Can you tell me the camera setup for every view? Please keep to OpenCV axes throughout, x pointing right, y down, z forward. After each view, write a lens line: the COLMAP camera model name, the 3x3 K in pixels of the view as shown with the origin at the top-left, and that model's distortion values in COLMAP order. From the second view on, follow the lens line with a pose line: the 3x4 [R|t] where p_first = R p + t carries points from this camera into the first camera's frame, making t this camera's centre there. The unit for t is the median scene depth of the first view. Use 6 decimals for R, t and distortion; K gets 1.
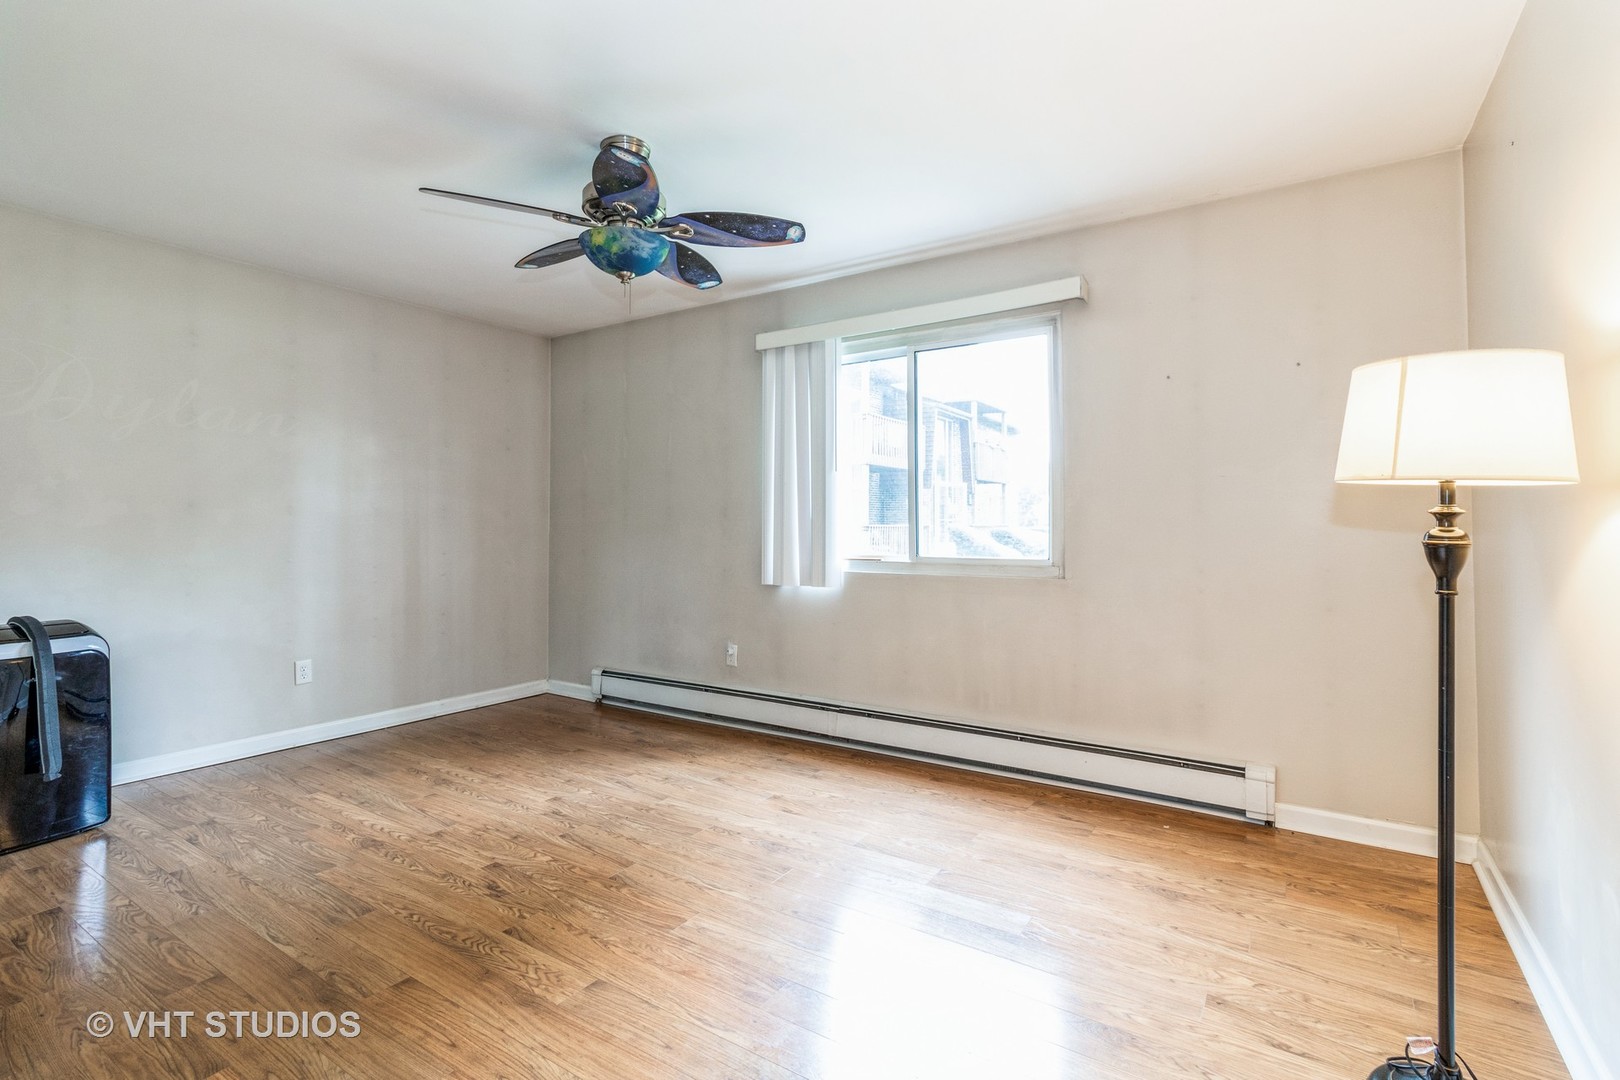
lens RADIAL K [[758.3, 0, 823.2], [0, 758.3, 532.7], [0, 0, 1]] dist [0.002529, 0.000277]
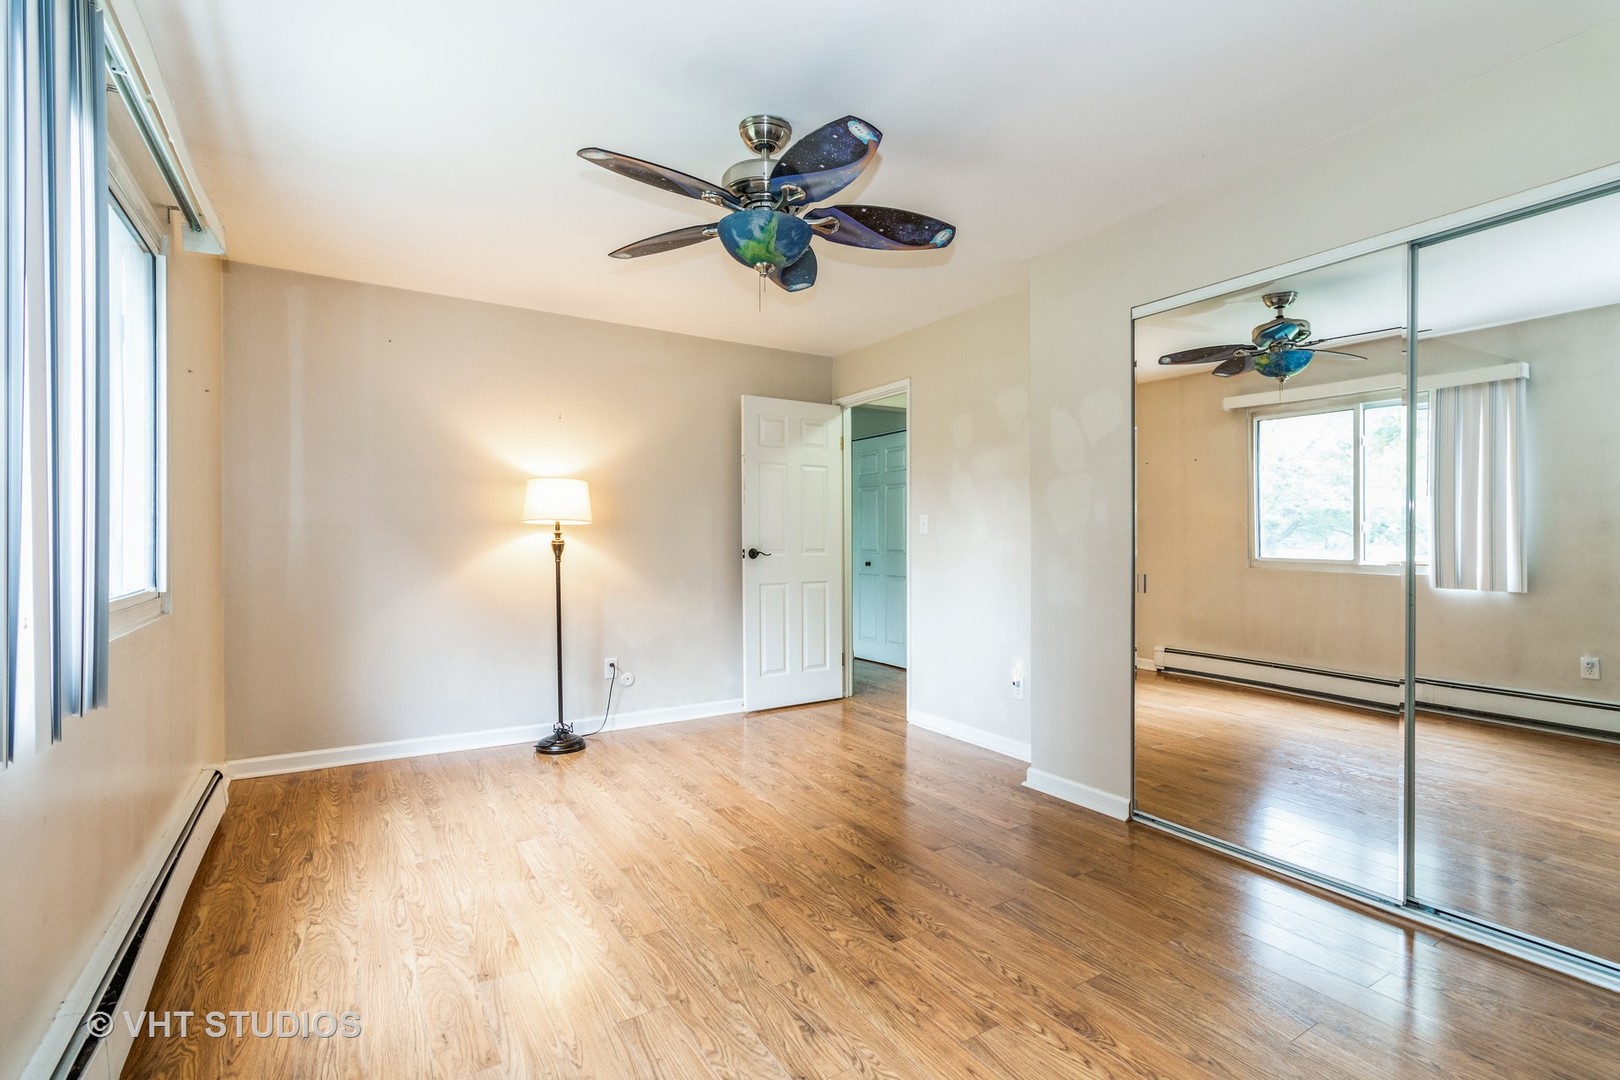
lens RADIAL K [[758.3, 0, 812.1], [0, 758.3, 537.2], [0, 0, 1]] dist [0.002529, 0.000277]
pose [[-0.904496, -0.000588, 0.426482, -0.724132], [0.005333, 0.999905, 0.012689, -0.024414], [-0.426449, 0.013751, -0.904407, 1.826338]]
